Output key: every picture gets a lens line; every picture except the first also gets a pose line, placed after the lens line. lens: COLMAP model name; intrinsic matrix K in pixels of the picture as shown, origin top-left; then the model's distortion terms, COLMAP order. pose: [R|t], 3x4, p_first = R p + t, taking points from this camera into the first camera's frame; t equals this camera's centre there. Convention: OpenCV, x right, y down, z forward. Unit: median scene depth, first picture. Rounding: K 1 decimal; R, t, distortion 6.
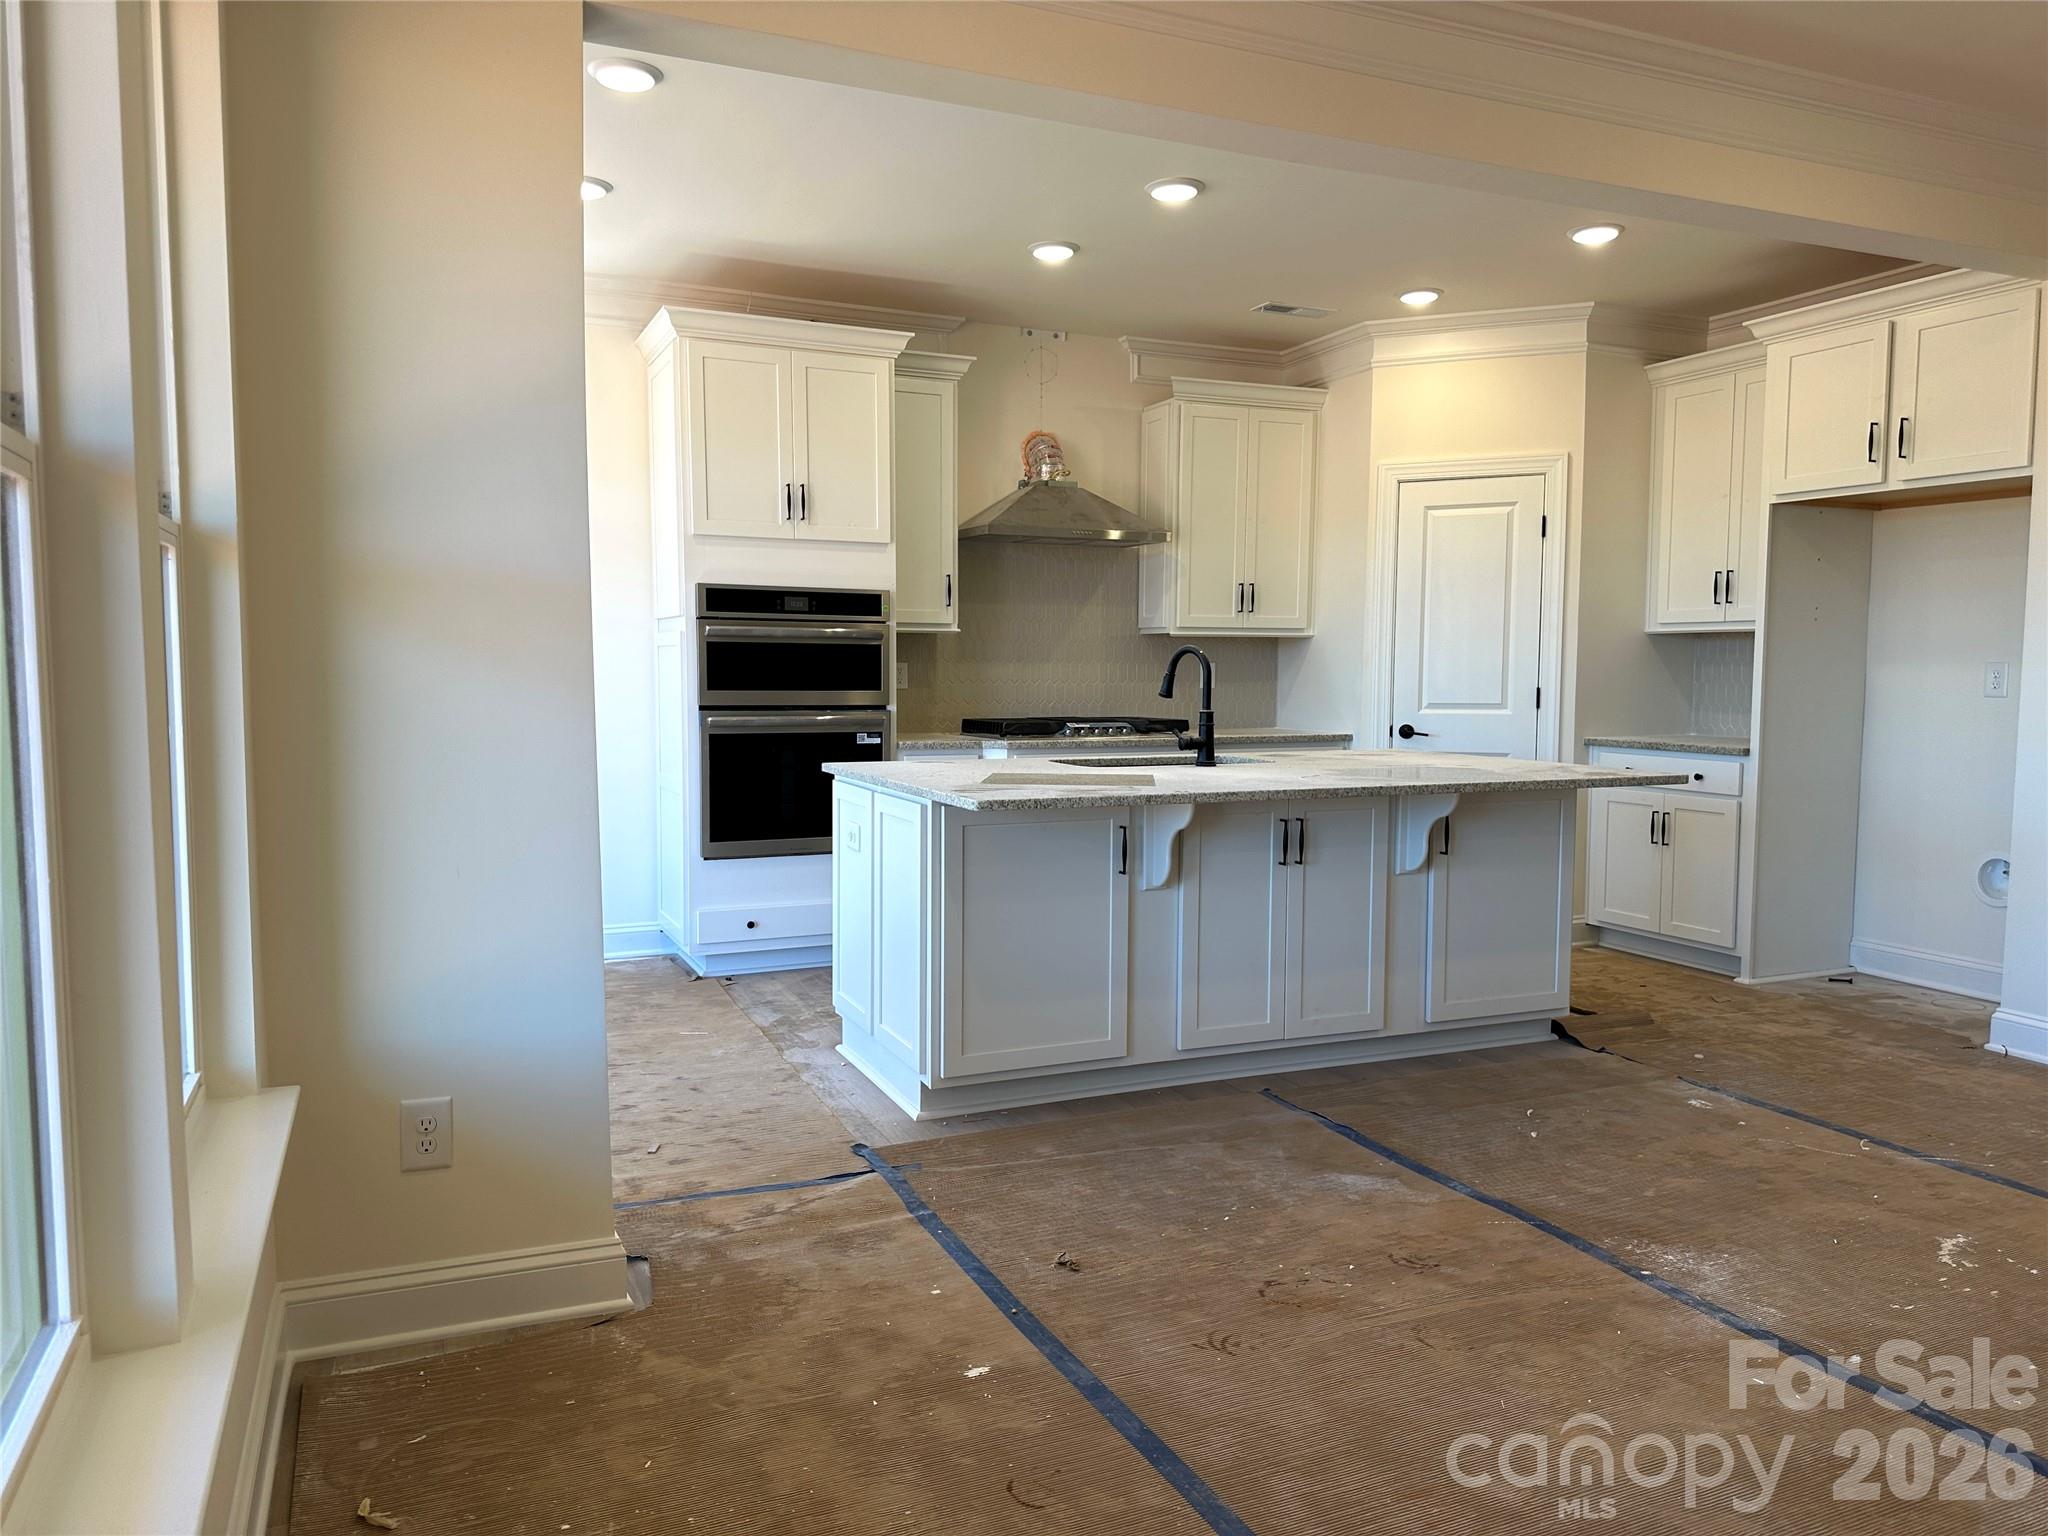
lens RADIAL K [[1437.3, 0, 1024.0], [0, 1437.3, 768.0], [0, 0, 1]] dist [0.121755, -0.174724]
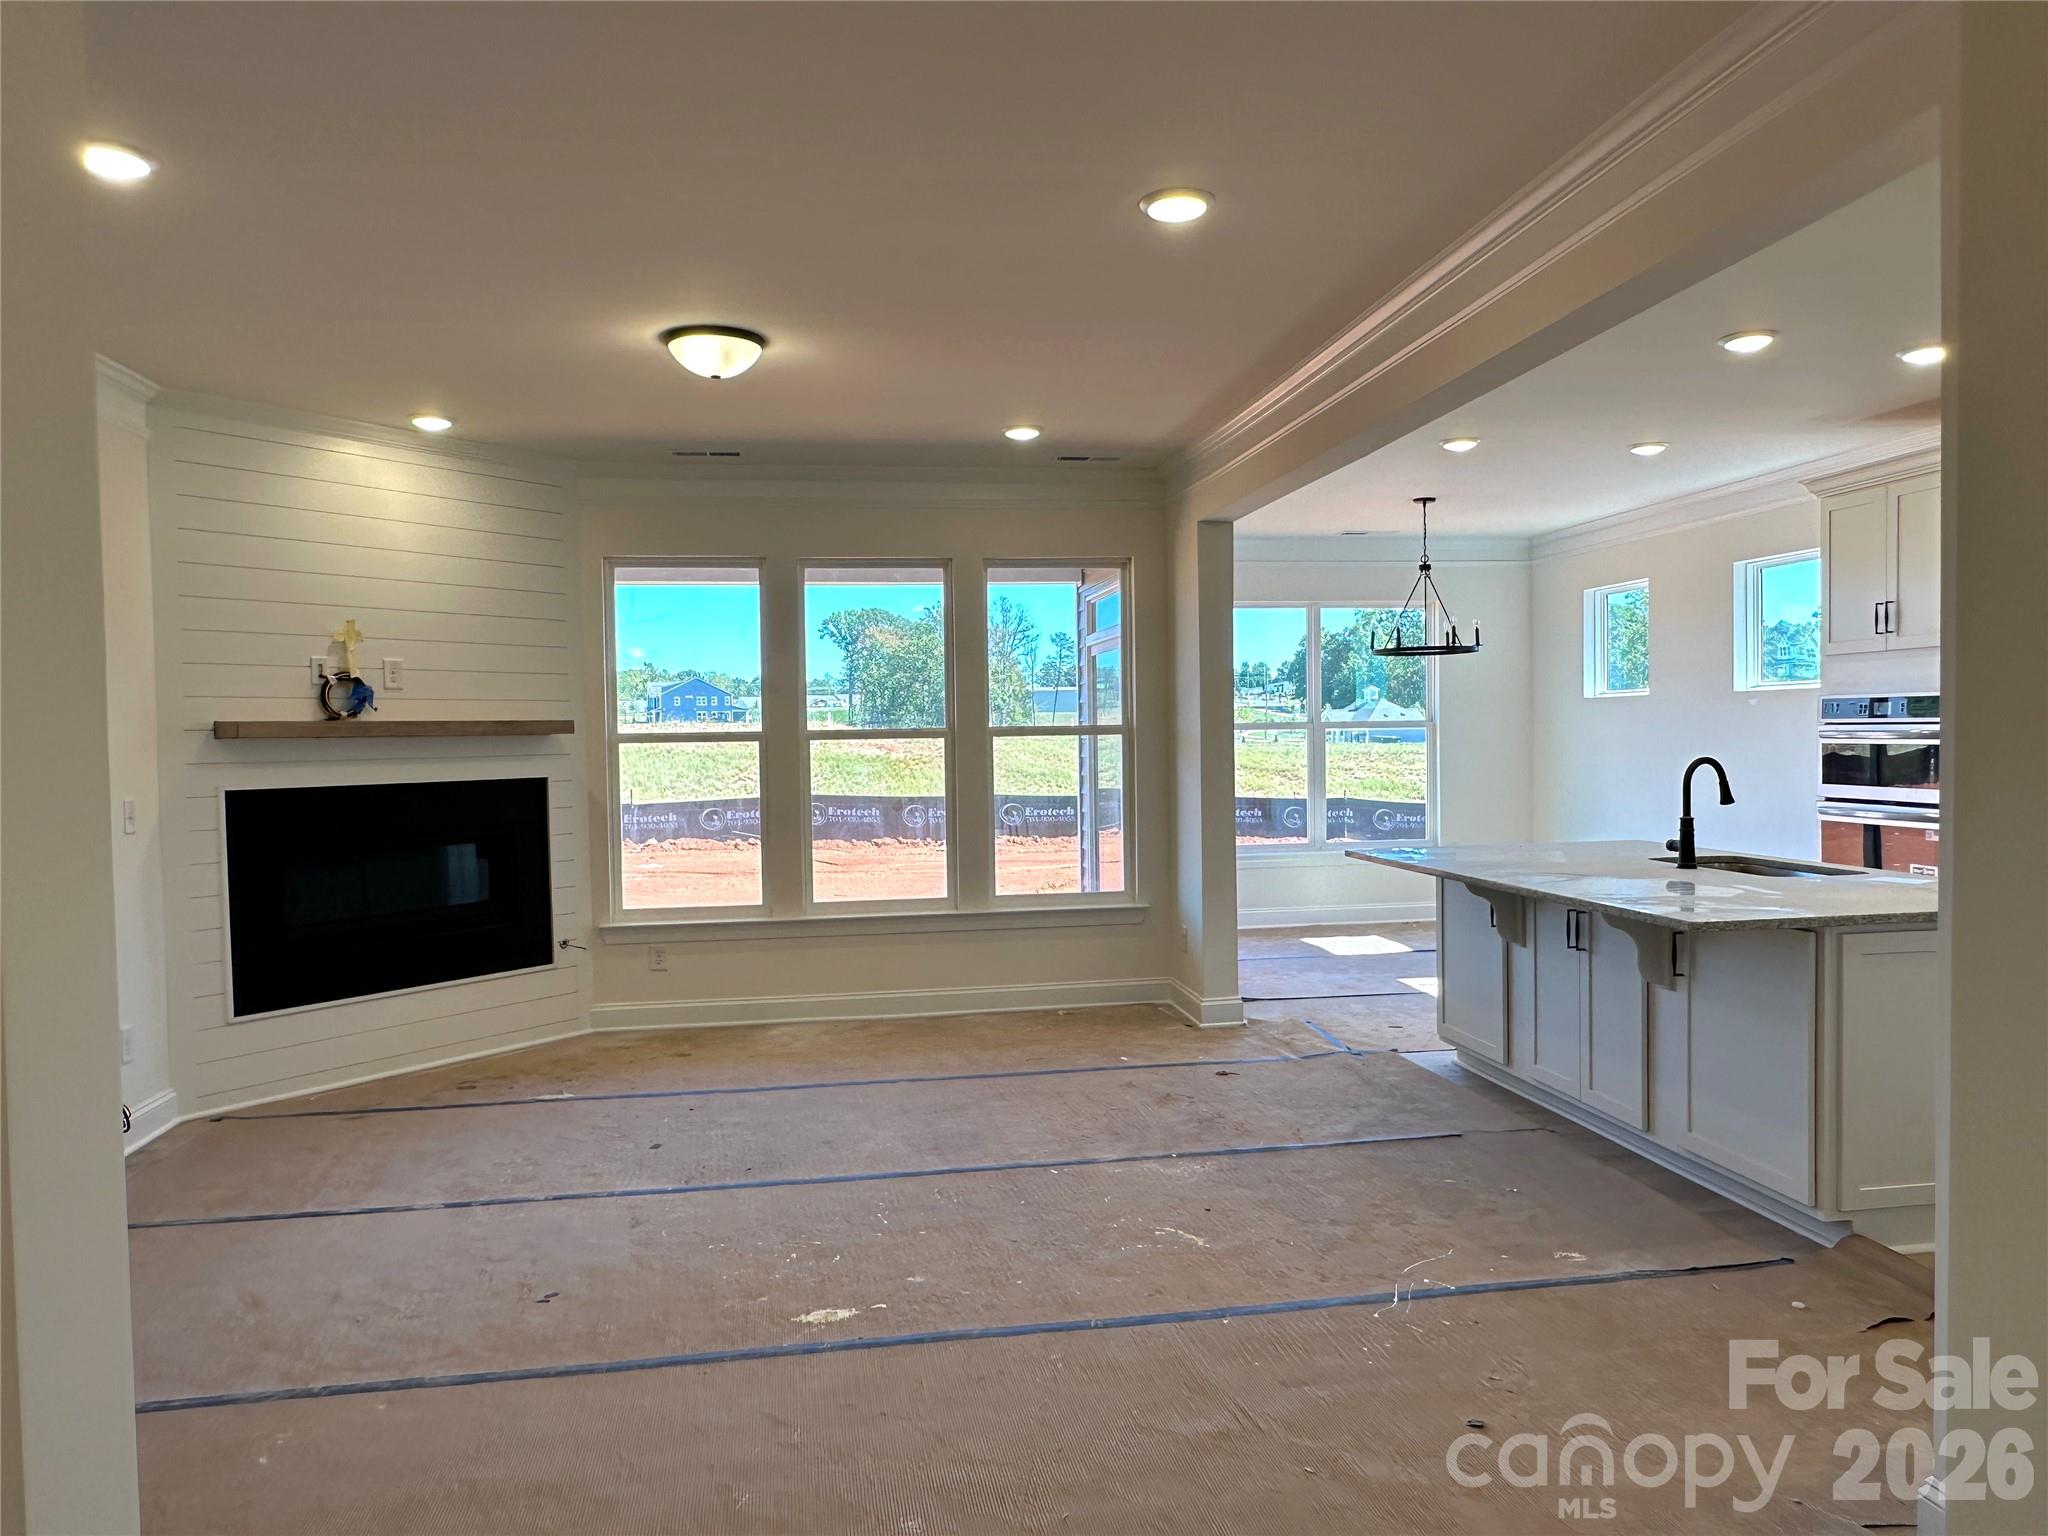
lens RADIAL K [[1376.7, 0, 1024.0], [0, 1376.7, 768.0], [0, 0, 1]] dist [-0.006298, -0.000534]
pose [[-0.252428, 0.024472, -0.967306, 1.445749], [-0.055213, 0.997687, 0.039649, -0.103681], [0.966039, 0.063416, -0.250493, 0.890768]]
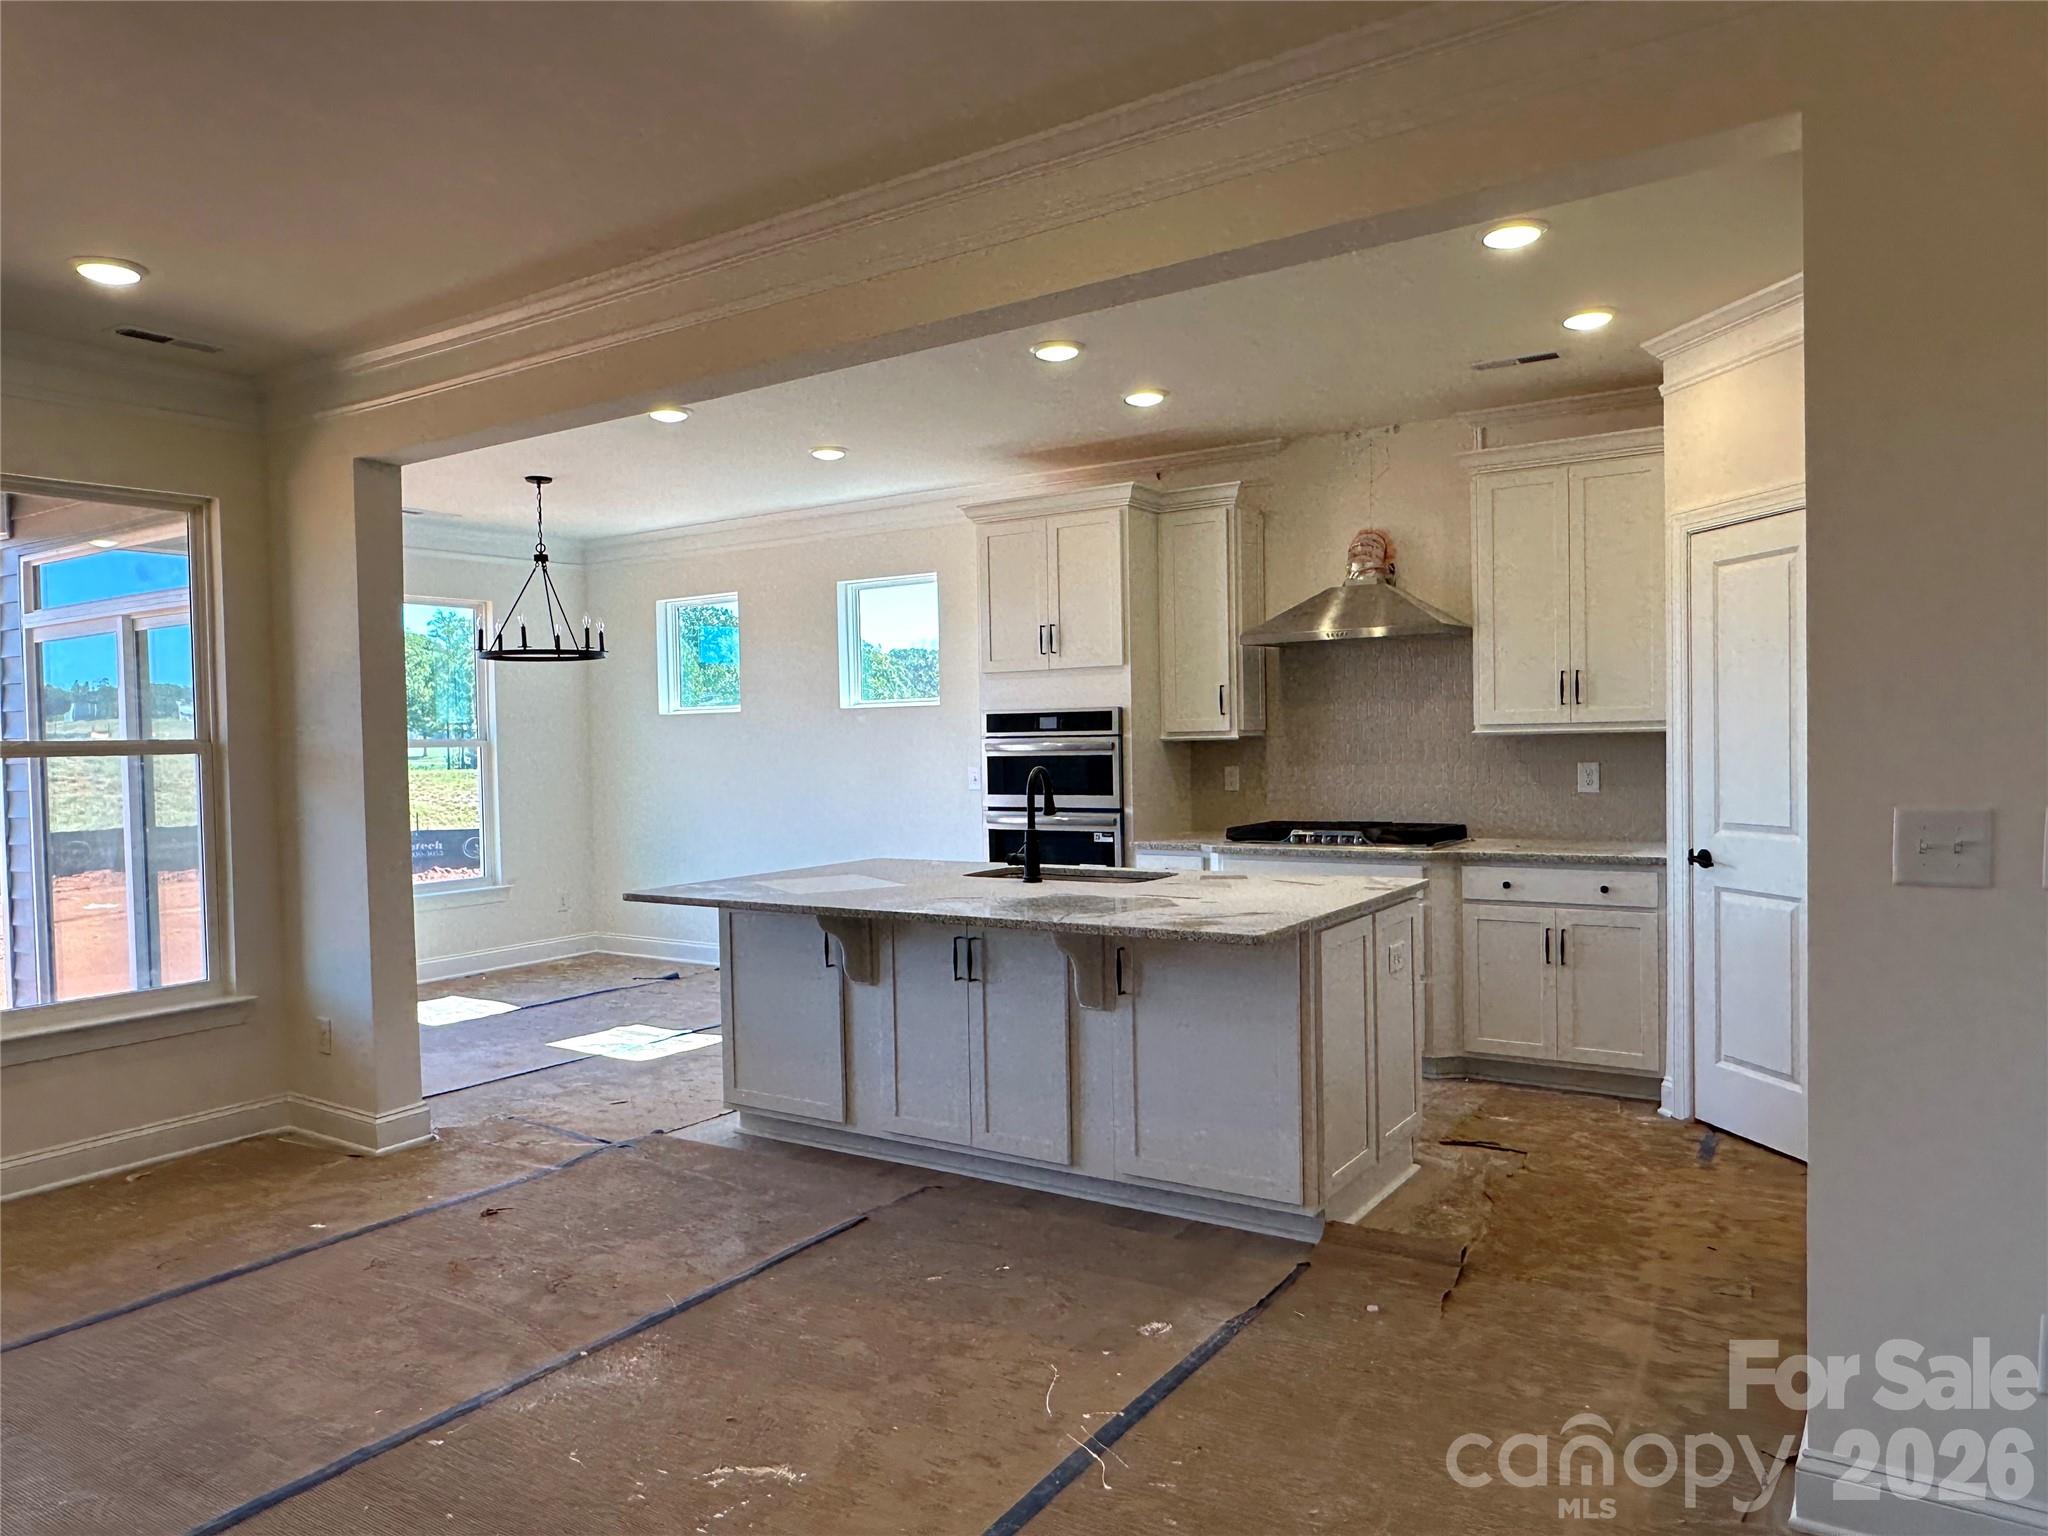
lens RADIAL K [[1376.7, 0, 1024.0], [0, 1376.7, 768.0], [0, 0, 1]] dist [-0.006298, -0.000534]
pose [[0.539907, 0.002929, -0.841719, 1.114985], [-0.038387, 0.999039, -0.021146, -0.072365], [0.840849, 0.043728, 0.539501, 0.517764]]
